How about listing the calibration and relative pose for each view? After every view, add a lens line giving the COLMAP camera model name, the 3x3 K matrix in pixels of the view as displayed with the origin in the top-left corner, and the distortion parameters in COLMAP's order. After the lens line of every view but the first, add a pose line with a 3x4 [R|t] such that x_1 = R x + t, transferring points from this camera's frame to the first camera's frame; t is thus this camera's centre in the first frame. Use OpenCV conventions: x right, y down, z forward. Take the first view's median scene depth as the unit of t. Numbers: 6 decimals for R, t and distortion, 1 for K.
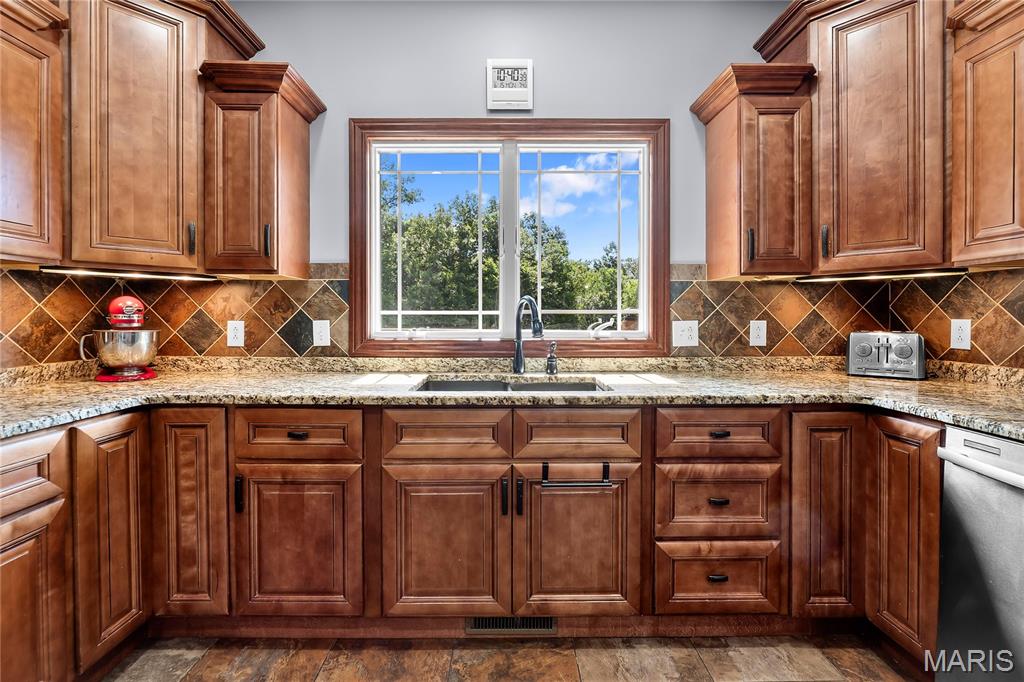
lens RADIAL K [[441.4, 0, 510.4], [0, 441.4, 323.9], [0, 0, 1]] dist [-0.016959, 0.000358]
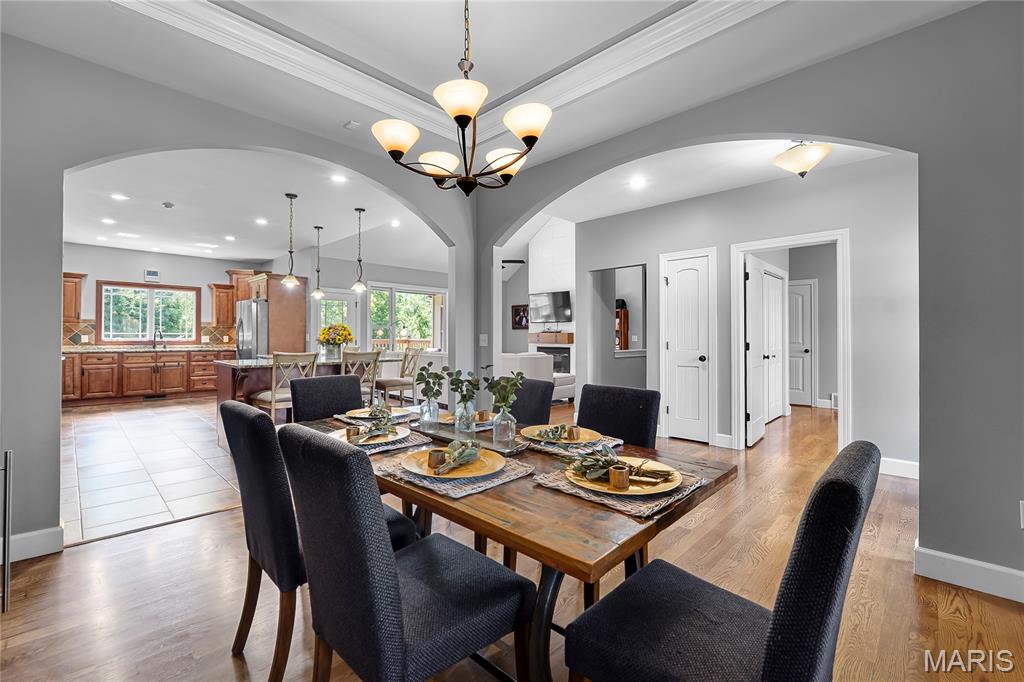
lens RADIAL K [[438.7, 0, 505.8], [0, 438.7, 334.3], [0, 0, 1]] dist [-0.003047, -0.000171]
pose [[0.711659, 0.009256, 0.702464, -0.586516], [0.004826, 0.999825, -0.018063, 0.078198], [-0.702508, 0.016245, 0.711490, -4.715138]]
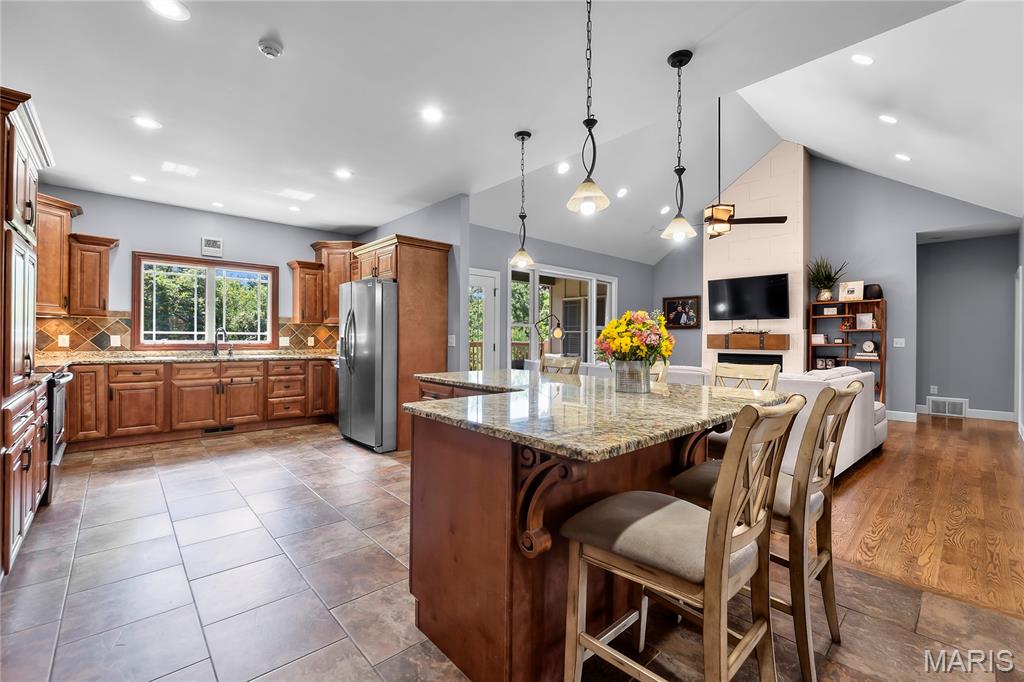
lens RADIAL K [[430.6, 0, 500.9], [0, 430.6, 339.5], [0, 0, 1]] dist [-0.001878, -0.000123]
pose [[0.752150, 0.005987, 0.658965, -0.469919], [-0.000304, 0.999962, -0.008738, 0.039015], [-0.658992, 0.006372, 0.752123, -2.458445]]
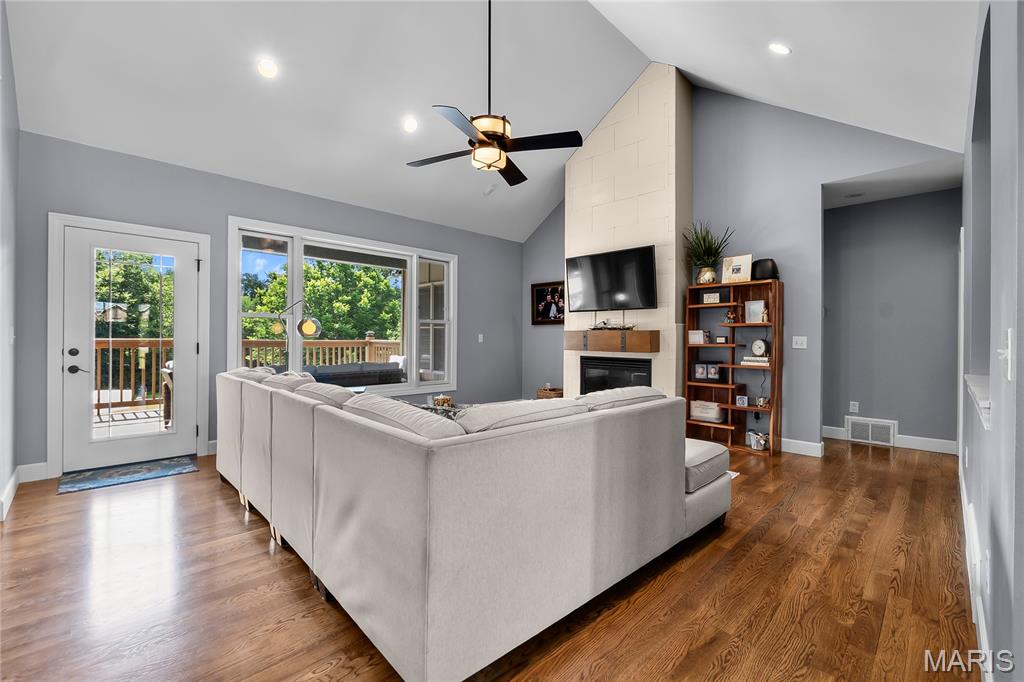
lens RADIAL K [[431.3, 0, 502.7], [0, 431.3, 337.3], [0, 0, 1]] dist [-0.006918, -0.000191]
pose [[0.730732, 0.009615, 0.682596, 1.417588], [-0.001535, 0.999921, -0.012442, 0.038467], [-0.682662, 0.008044, 0.730690, -2.602058]]
